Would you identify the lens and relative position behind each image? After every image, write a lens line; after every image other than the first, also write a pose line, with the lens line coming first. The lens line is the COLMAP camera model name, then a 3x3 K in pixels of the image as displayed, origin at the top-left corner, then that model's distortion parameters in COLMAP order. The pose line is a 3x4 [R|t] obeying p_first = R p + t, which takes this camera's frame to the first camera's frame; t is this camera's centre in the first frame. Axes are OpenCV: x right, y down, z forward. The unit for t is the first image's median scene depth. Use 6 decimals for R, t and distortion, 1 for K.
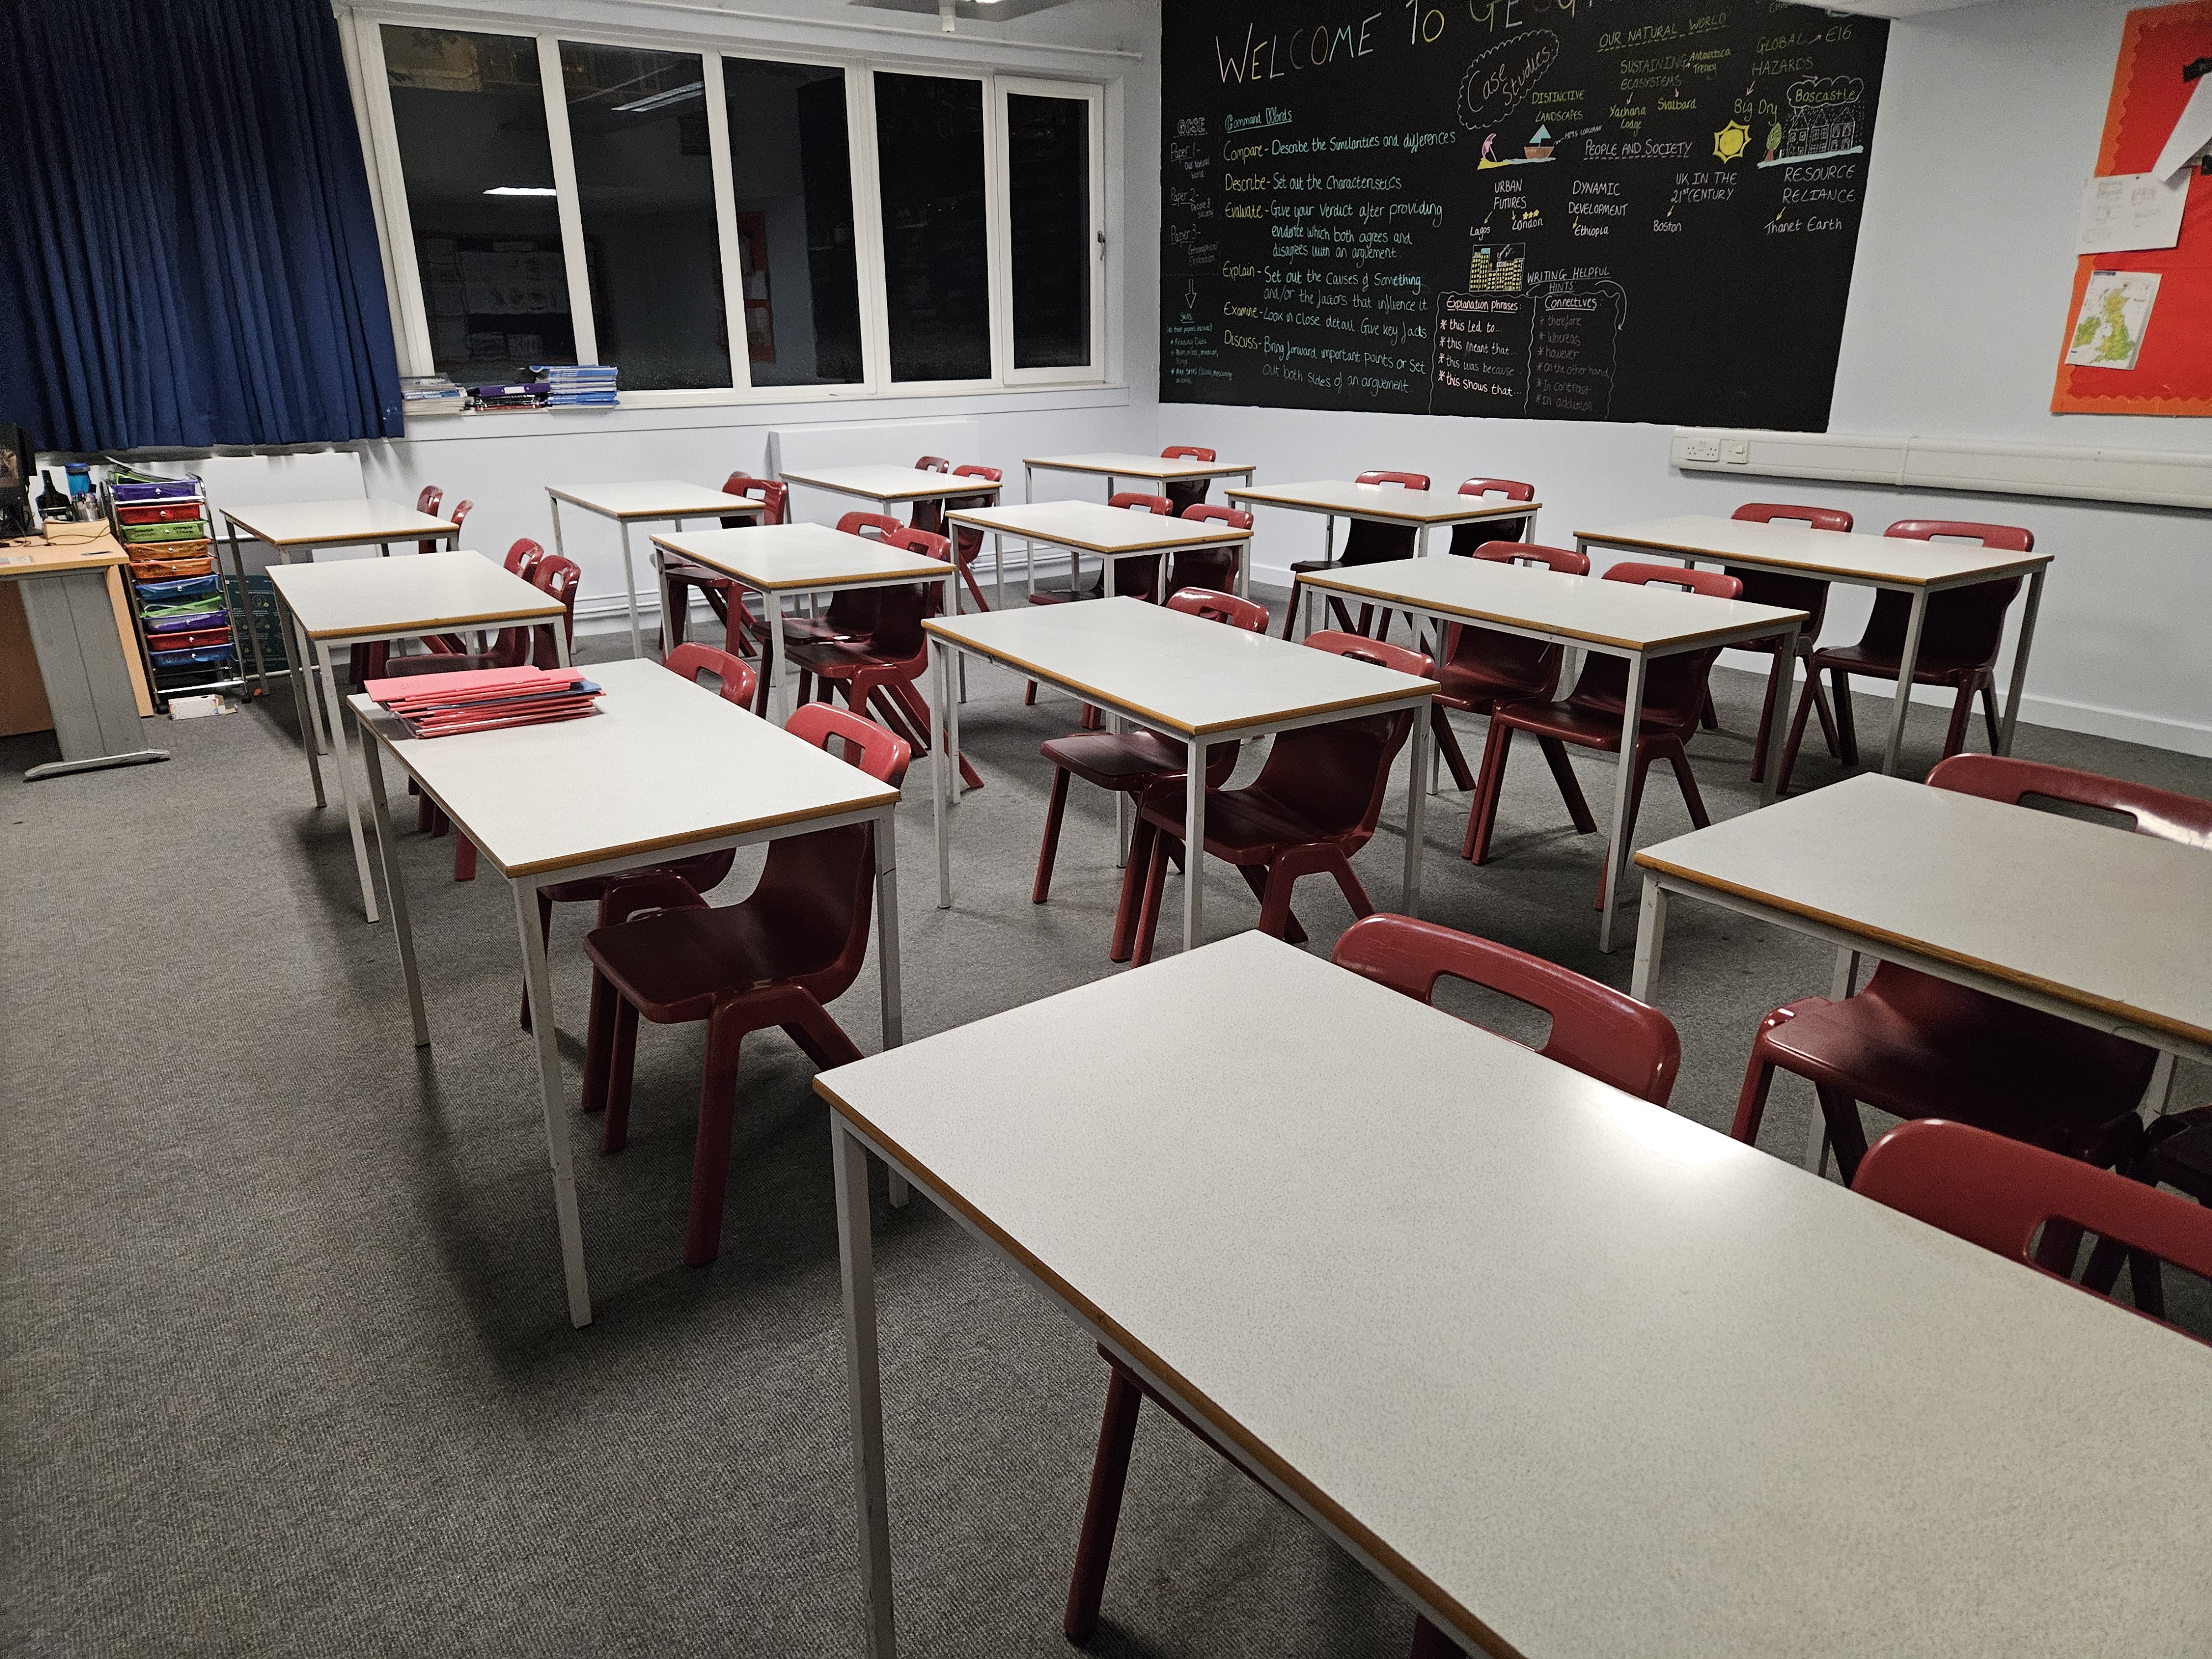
lens RADIAL K [[1466.6, 0, 1122.6], [0, 1466.6, 874.2], [0, 0, 1]] dist [0.067796, -0.048902]
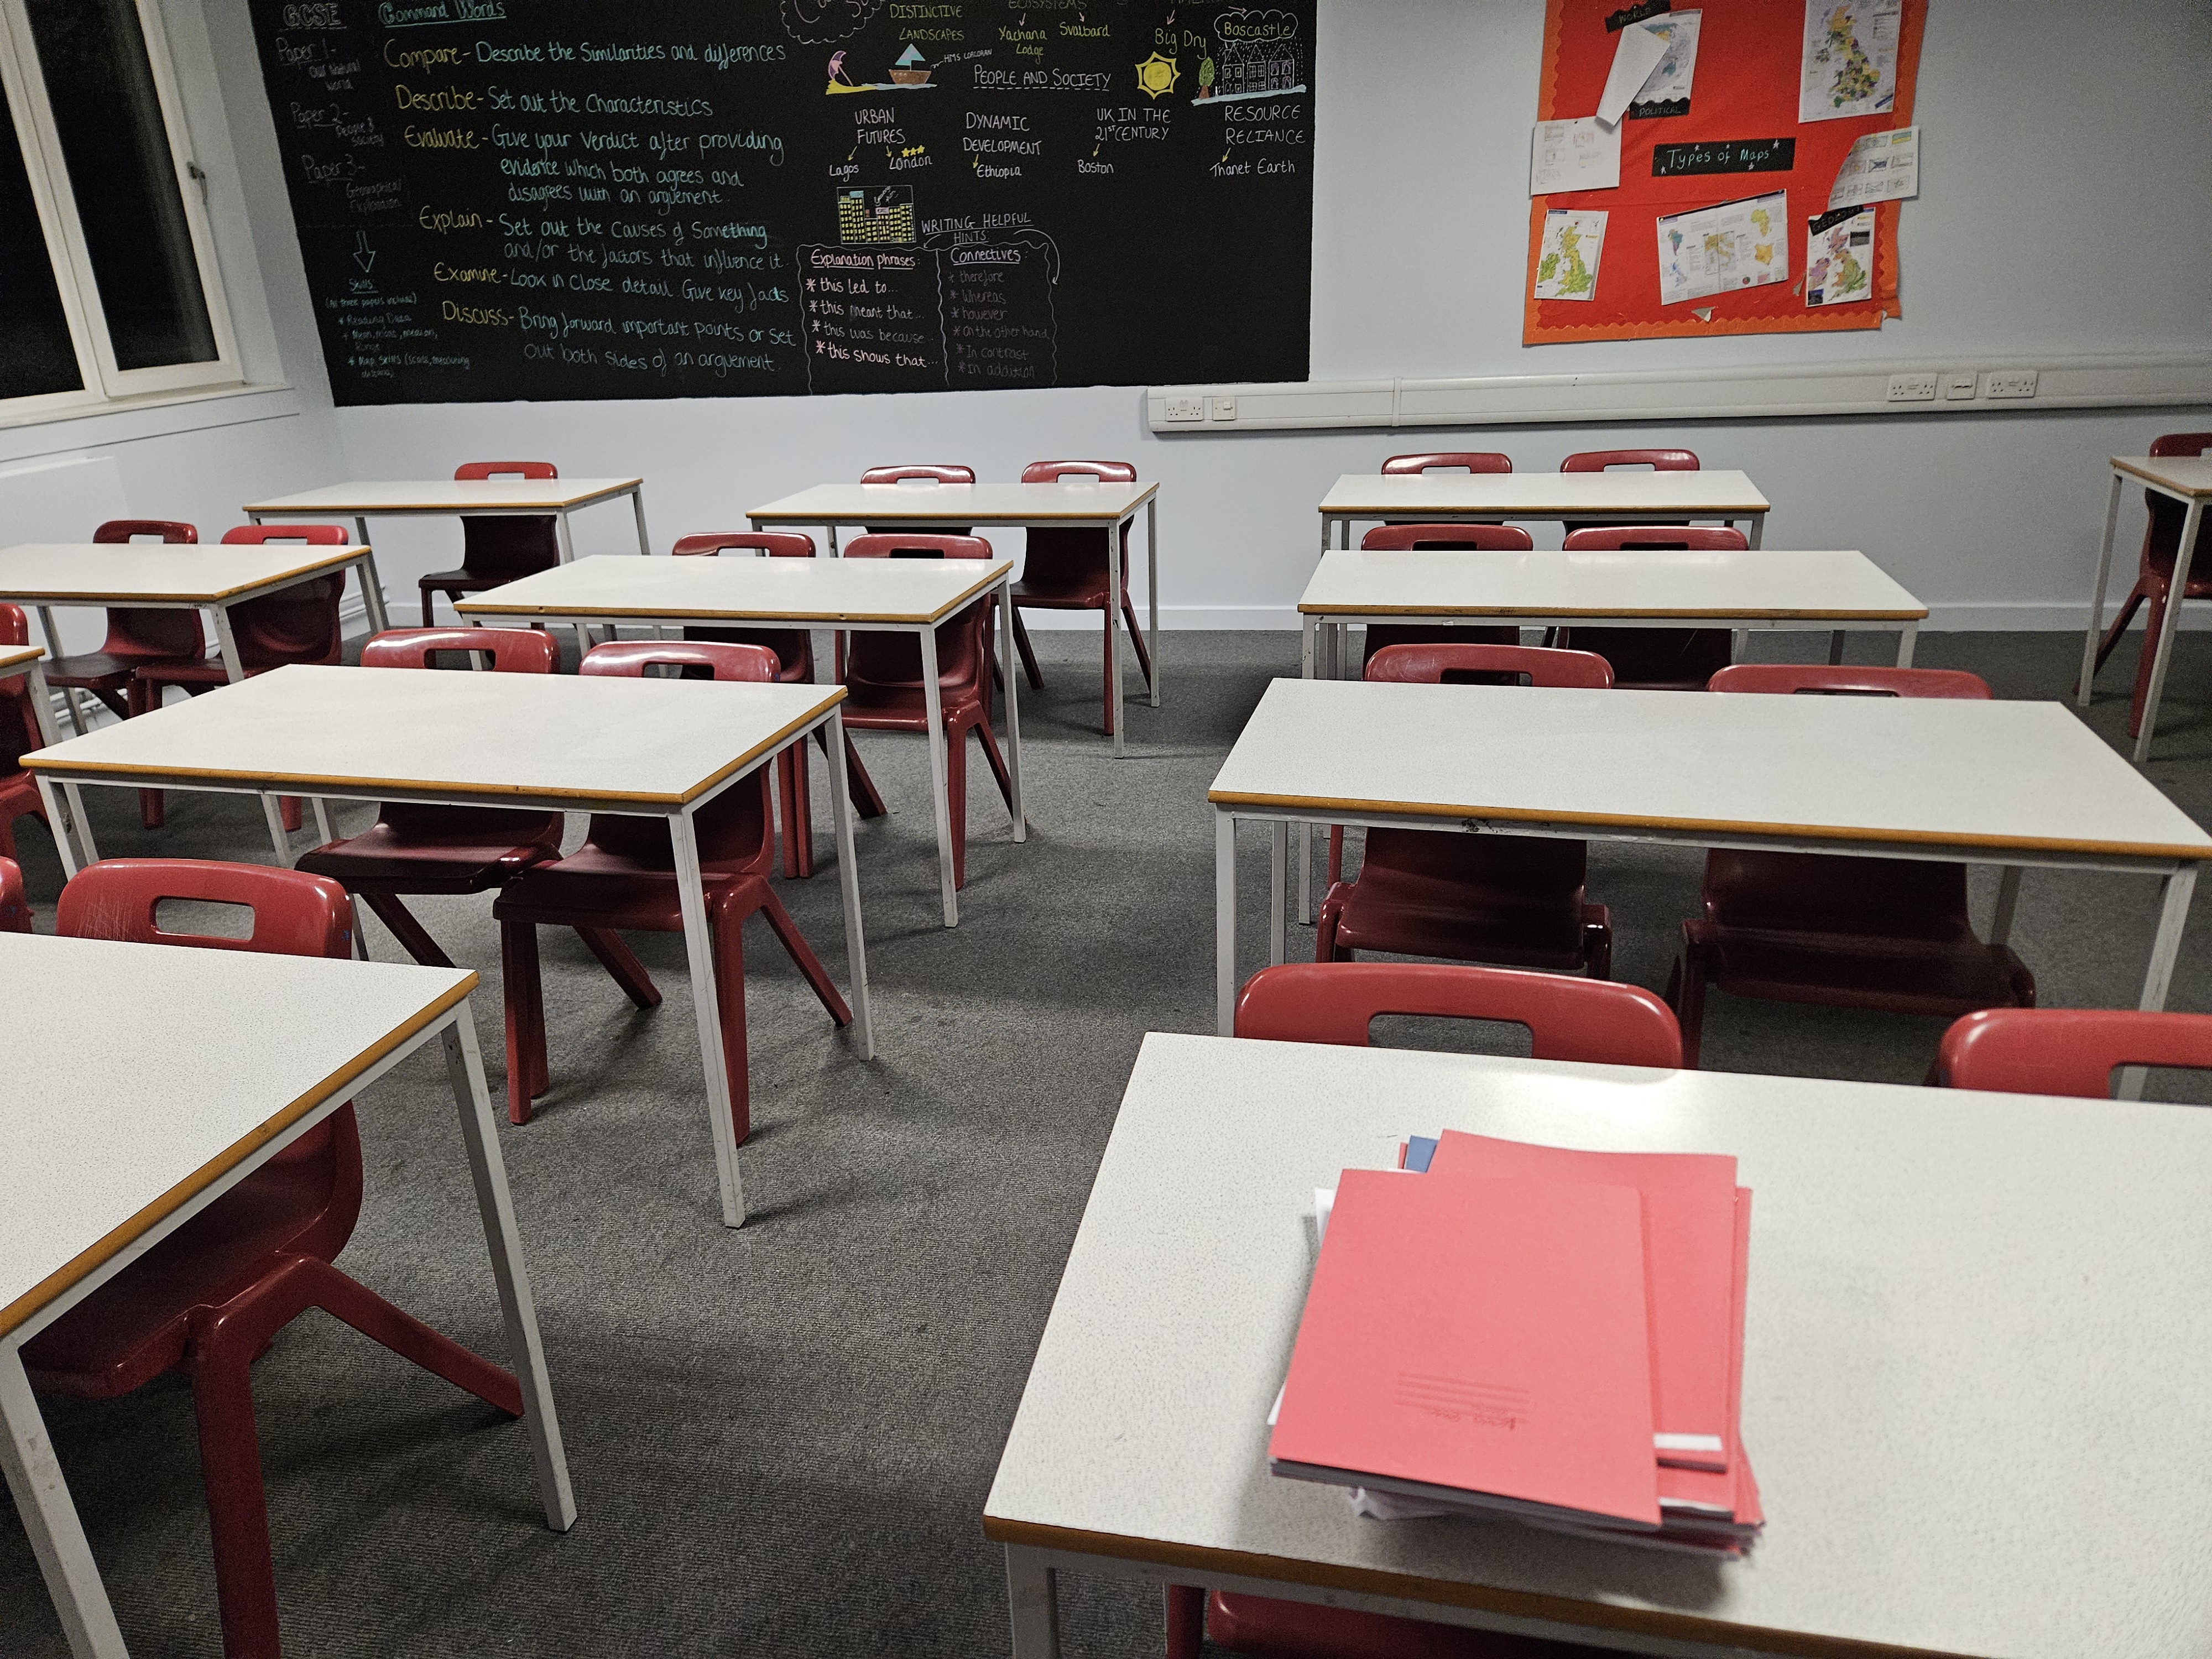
lens RADIAL K [[1466.6, 0, 1120.5], [0, 1466.6, 852.5], [0, 0, 1]] dist [0.067796, -0.048902]
pose [[0.728932, -0.277721, 0.625723, -0.281140], [0.272008, 0.956265, 0.107555, -0.119466], [-0.628227, 0.091802, 0.772595, 0.306313]]
